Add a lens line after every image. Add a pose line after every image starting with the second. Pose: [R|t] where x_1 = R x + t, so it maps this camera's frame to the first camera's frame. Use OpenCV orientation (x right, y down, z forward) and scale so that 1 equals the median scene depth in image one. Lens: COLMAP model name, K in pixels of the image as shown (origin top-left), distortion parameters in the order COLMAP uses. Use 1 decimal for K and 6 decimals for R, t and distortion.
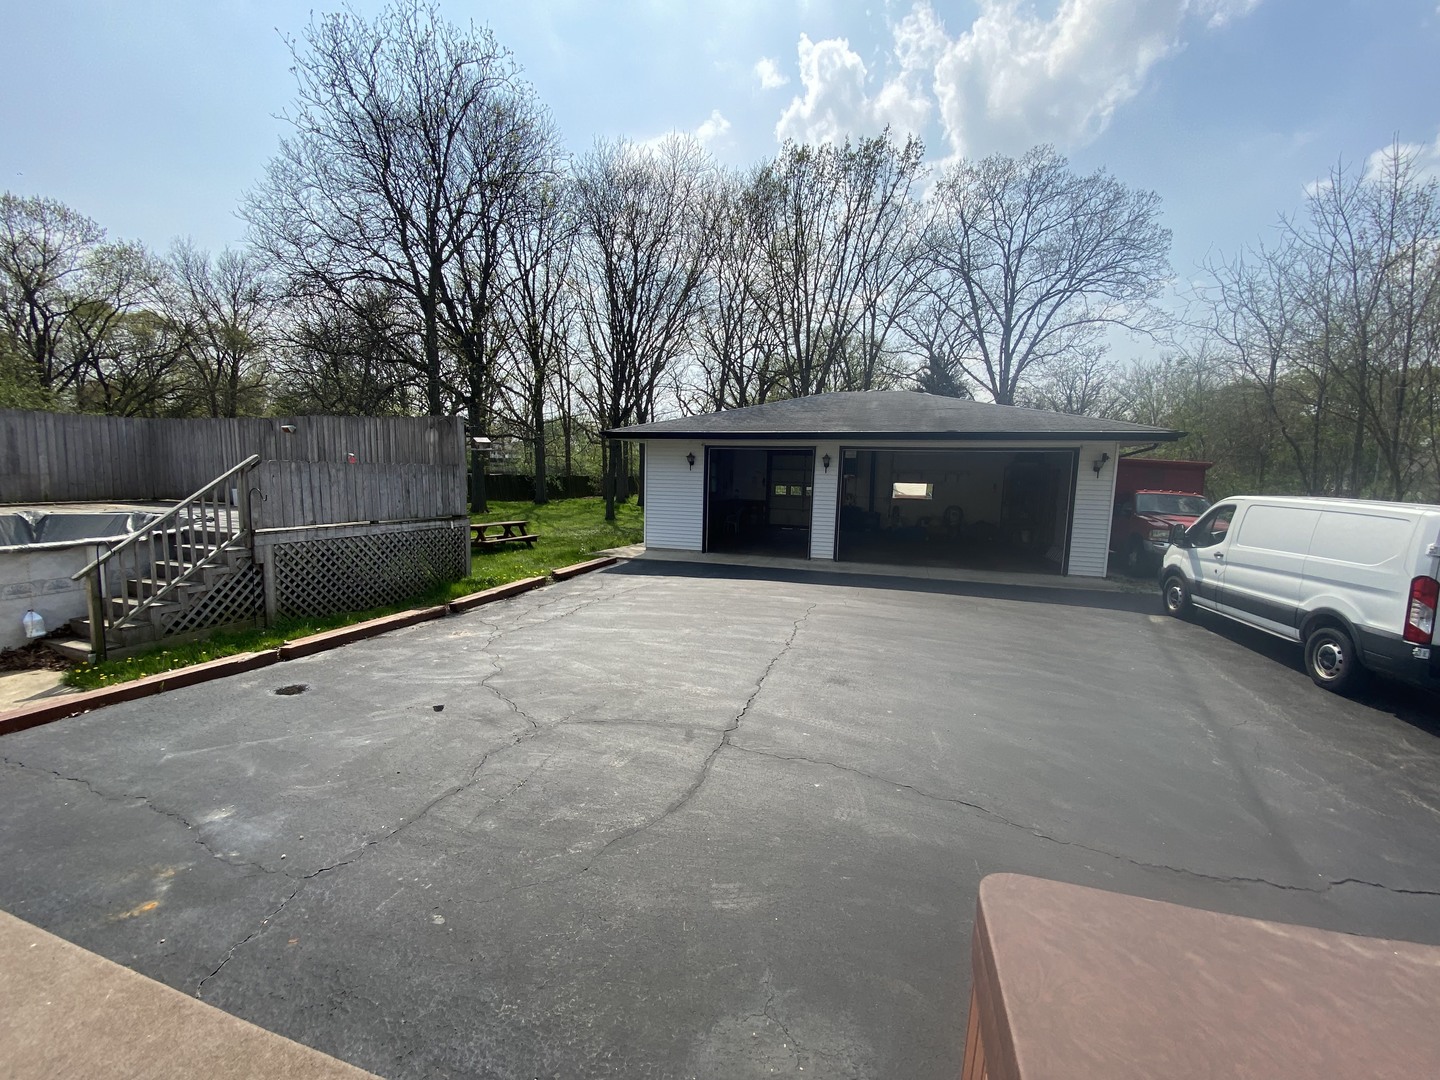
lens RADIAL K [[585.0, 0, 727.0], [0, 585.0, 554.3], [0, 0, 1]] dist [0.001988, -0.012849]
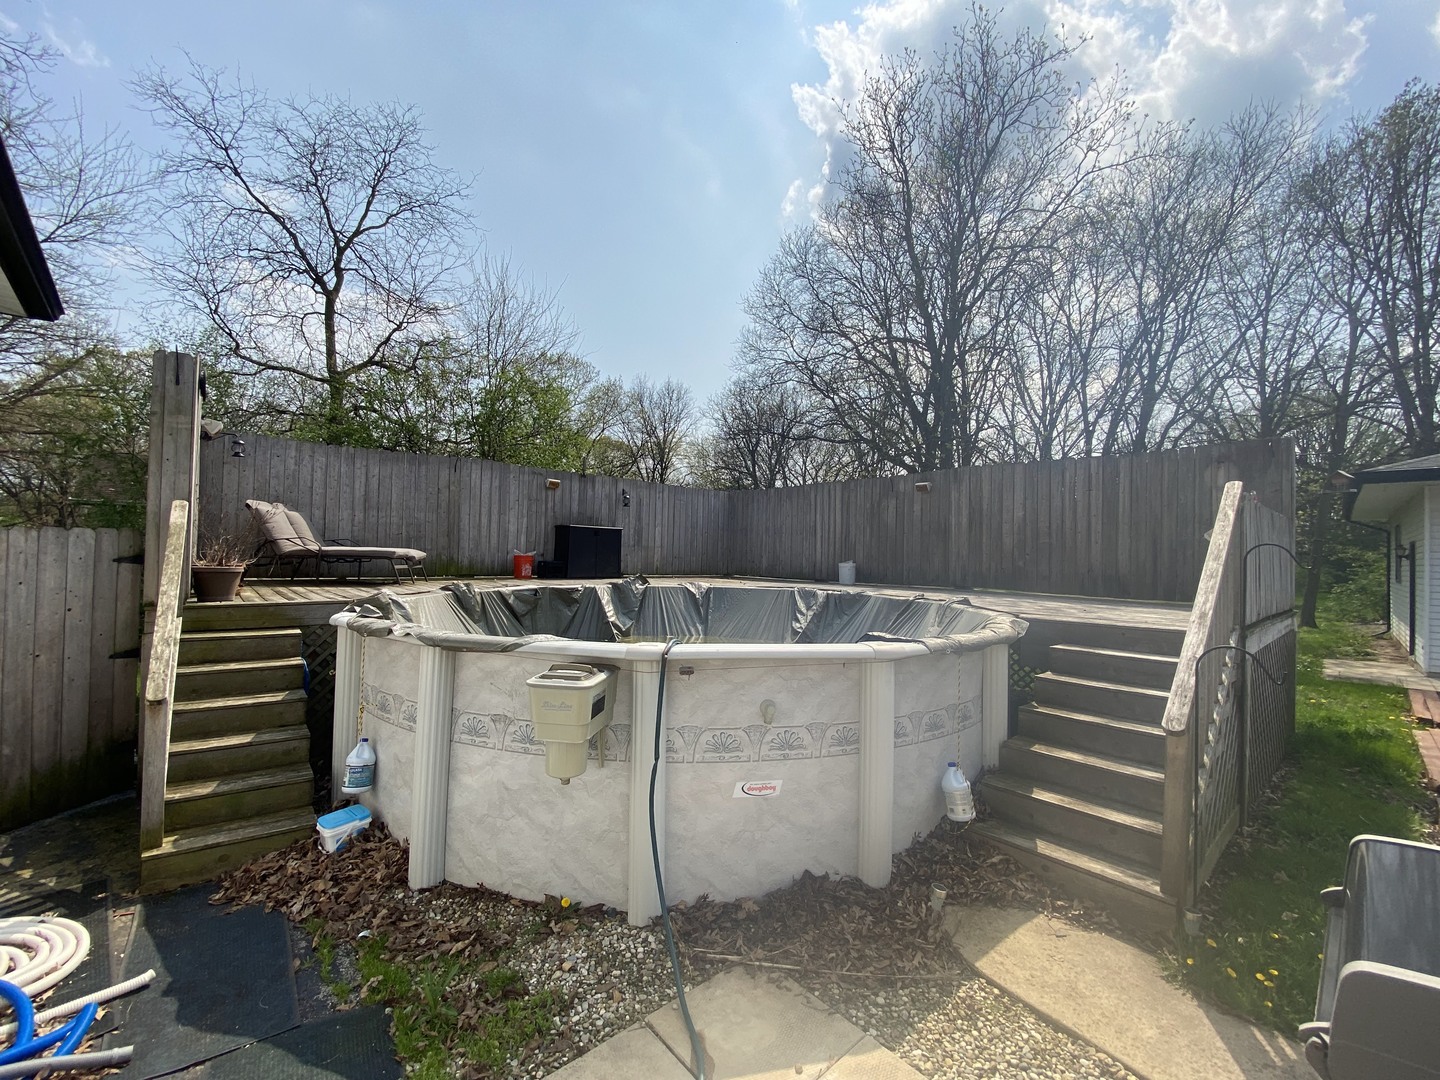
lens RADIAL K [[585.0, 0, 721.0], [0, 585.0, 546.6], [0, 0, 1]] dist [0.001988, -0.012849]
pose [[0.857690, -0.013152, -0.513999, -0.200458], [-0.068167, 0.987940, -0.139027, -0.002487], [0.509629, 0.154280, 0.846449, 0.069750]]
